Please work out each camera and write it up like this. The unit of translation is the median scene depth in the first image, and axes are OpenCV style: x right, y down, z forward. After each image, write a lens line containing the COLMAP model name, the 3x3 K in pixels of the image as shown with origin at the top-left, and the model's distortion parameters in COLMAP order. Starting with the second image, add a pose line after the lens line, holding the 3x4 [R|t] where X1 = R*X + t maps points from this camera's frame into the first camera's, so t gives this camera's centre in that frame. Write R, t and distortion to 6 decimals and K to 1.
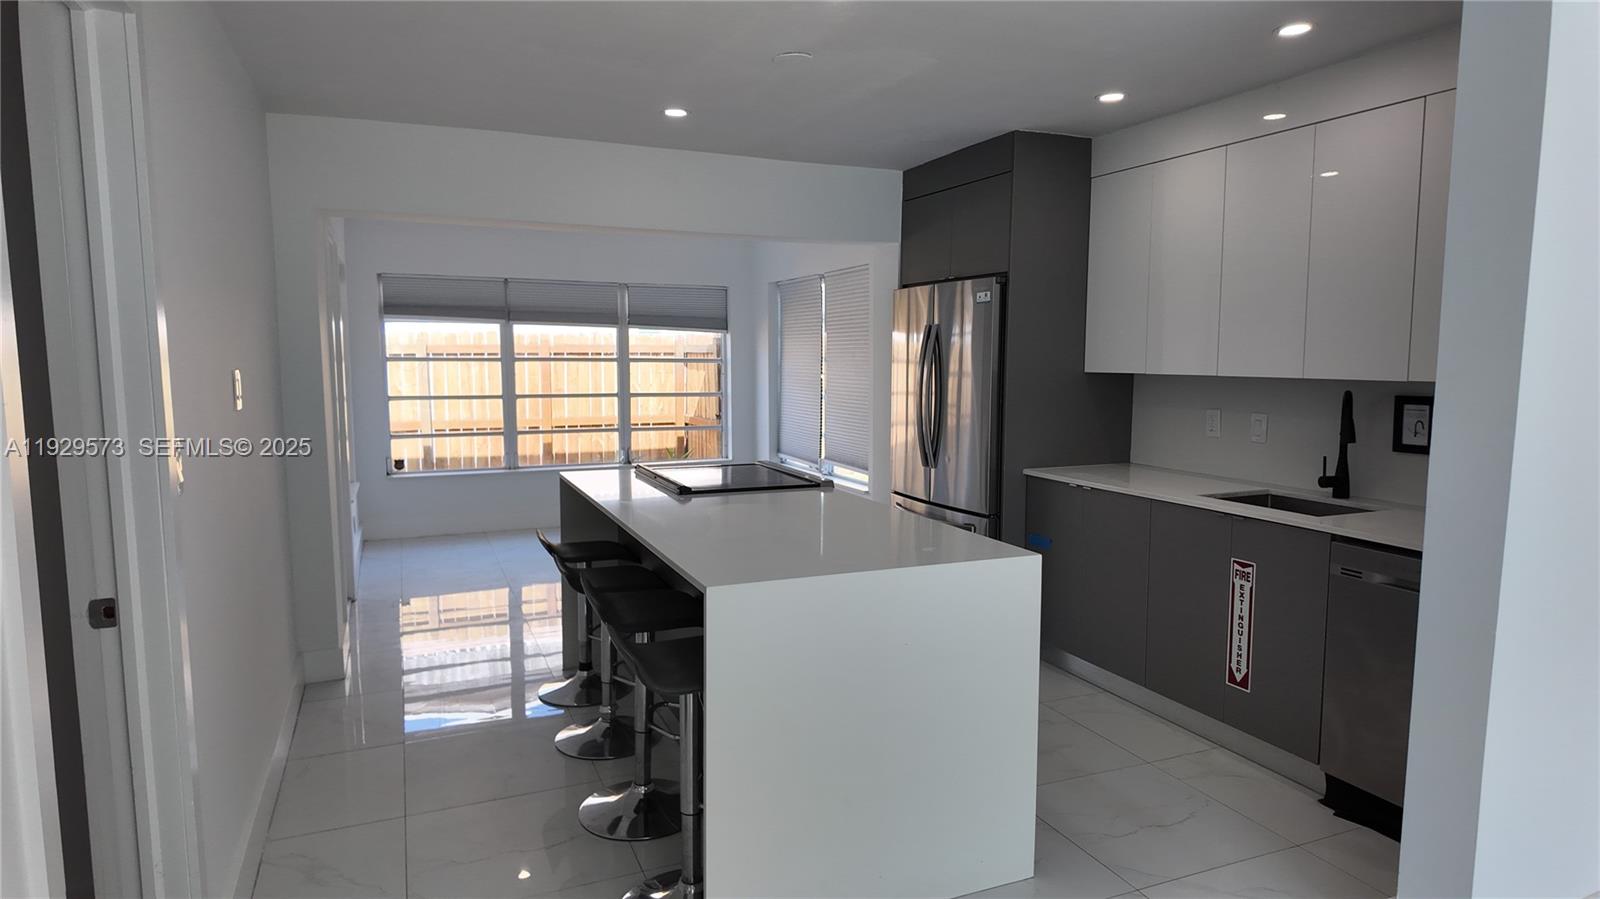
lens RADIAL K [[929.7, 0, 816.3], [0, 929.7, 449.2], [0, 0, 1]] dist [0.064544, -0.044431]
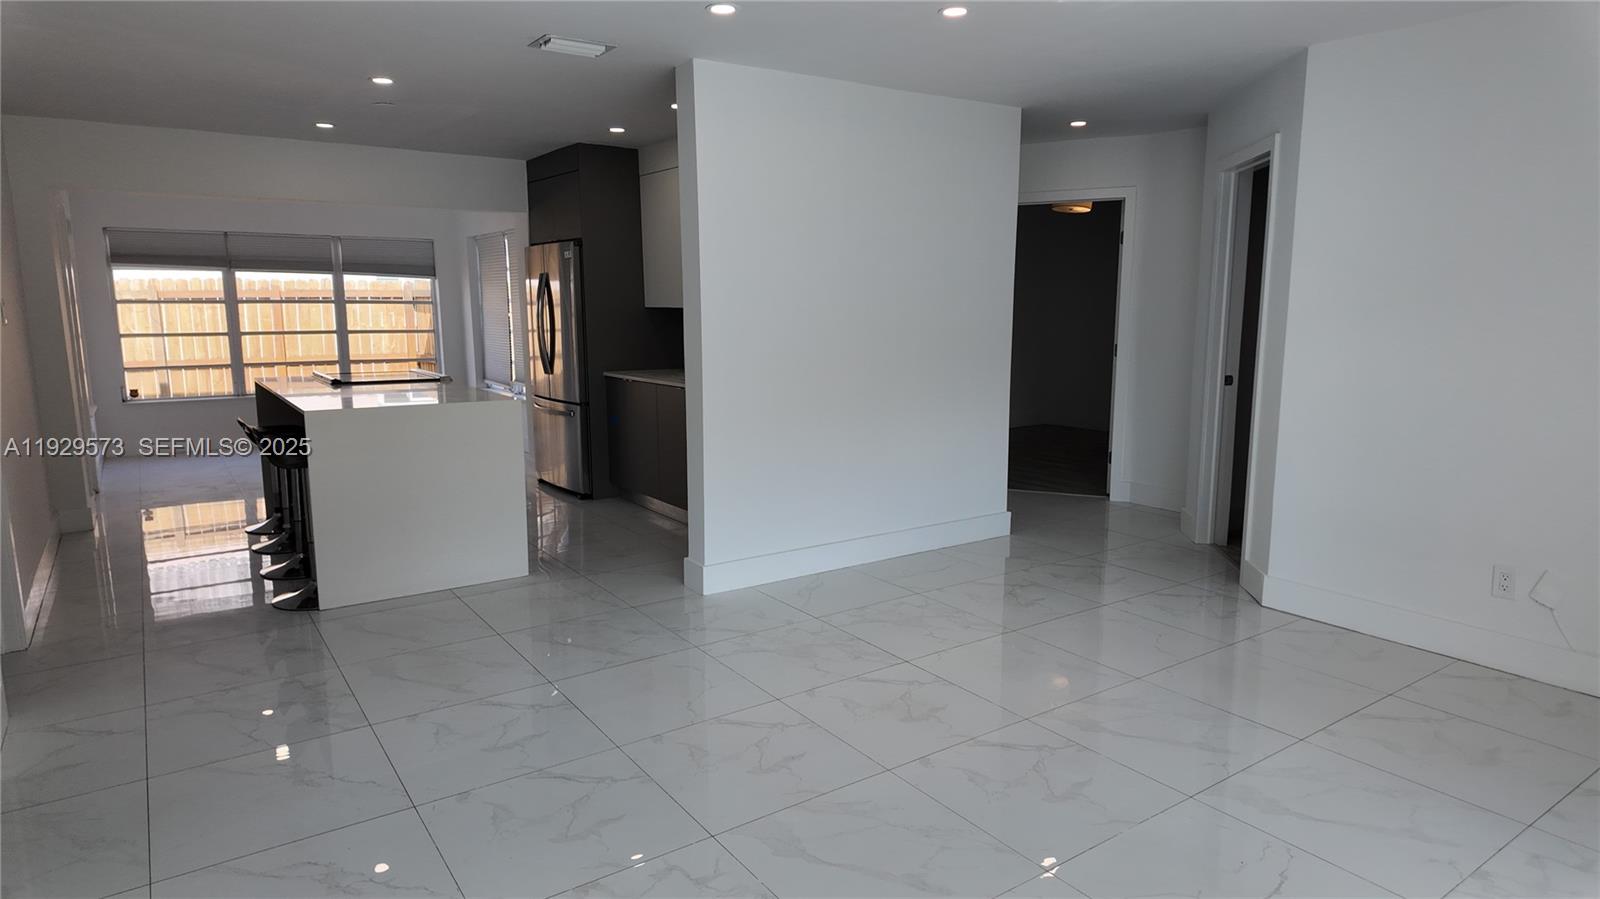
lens RADIAL K [[929.7, 0, 785.8], [0, 929.7, 442.8], [0, 0, 1]] dist [0.064544, -0.044431]
pose [[0.984457, -0.033434, 0.172414, 0.152435], [0.024859, 0.998355, 0.051657, 0.038917], [-0.173858, -0.046568, 0.983669, -0.311481]]
